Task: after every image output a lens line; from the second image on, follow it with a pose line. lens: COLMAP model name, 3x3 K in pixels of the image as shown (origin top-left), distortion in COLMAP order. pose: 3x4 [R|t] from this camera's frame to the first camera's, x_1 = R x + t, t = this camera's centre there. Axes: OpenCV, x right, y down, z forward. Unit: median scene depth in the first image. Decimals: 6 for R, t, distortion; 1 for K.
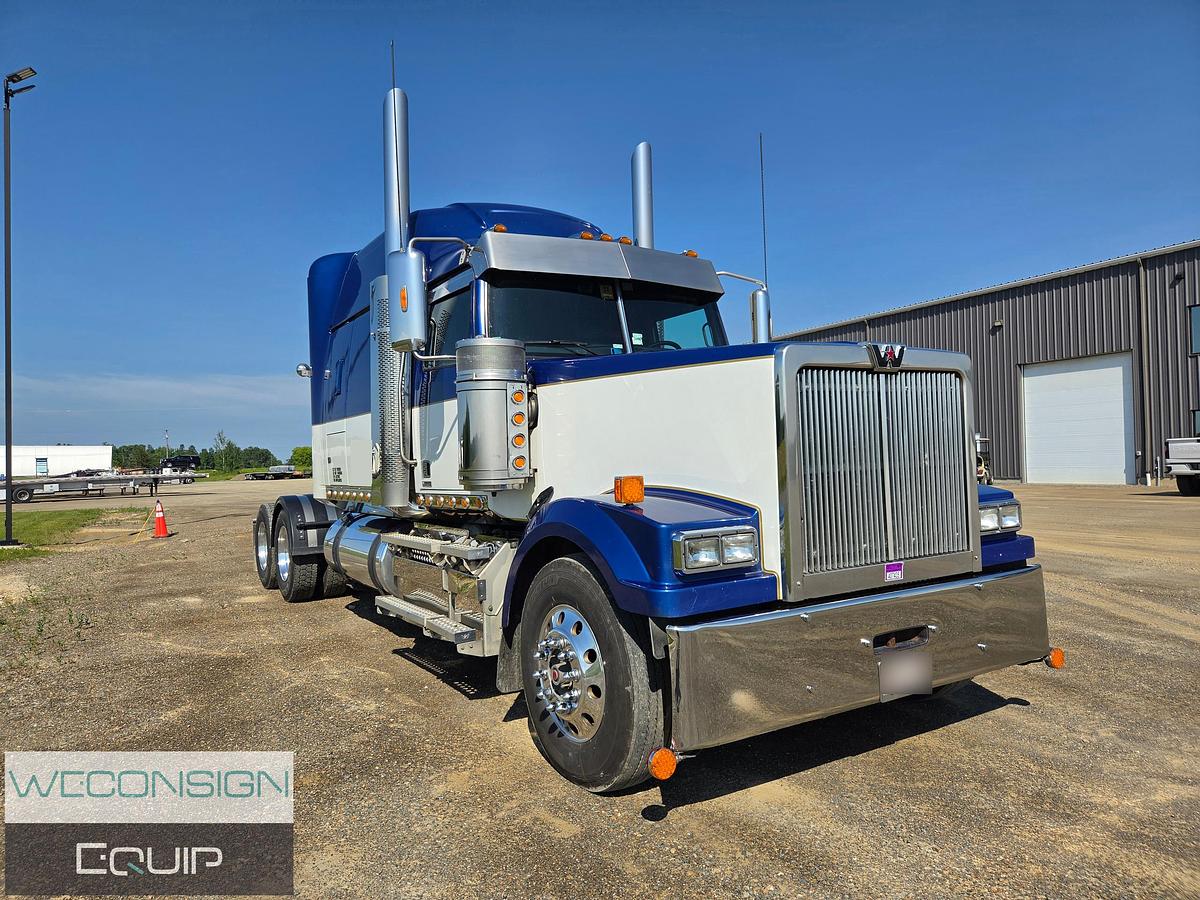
lens RADIAL K [[809.6, 0, 599.0], [0, 809.6, 443.4], [0, 0, 1]] dist [0.036154, -0.020972]
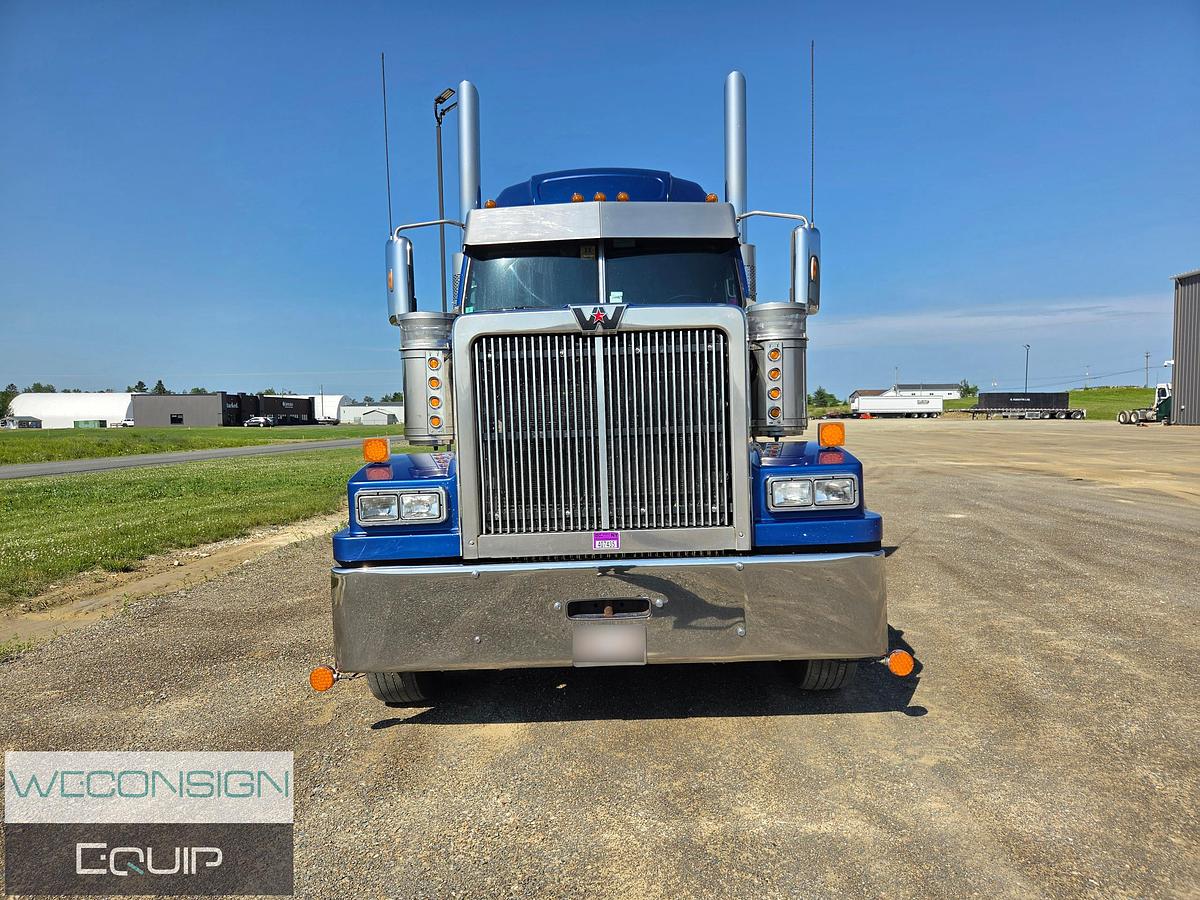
lens RADIAL K [[809.6, 0, 605.5], [0, 809.6, 455.3], [0, 0, 1]] dist [0.036154, -0.020972]
pose [[0.850057, 0.034282, -0.525573, 0.861585], [0.011745, 0.996398, 0.083988, -0.026240], [0.526559, -0.077568, 0.846592, 0.181548]]
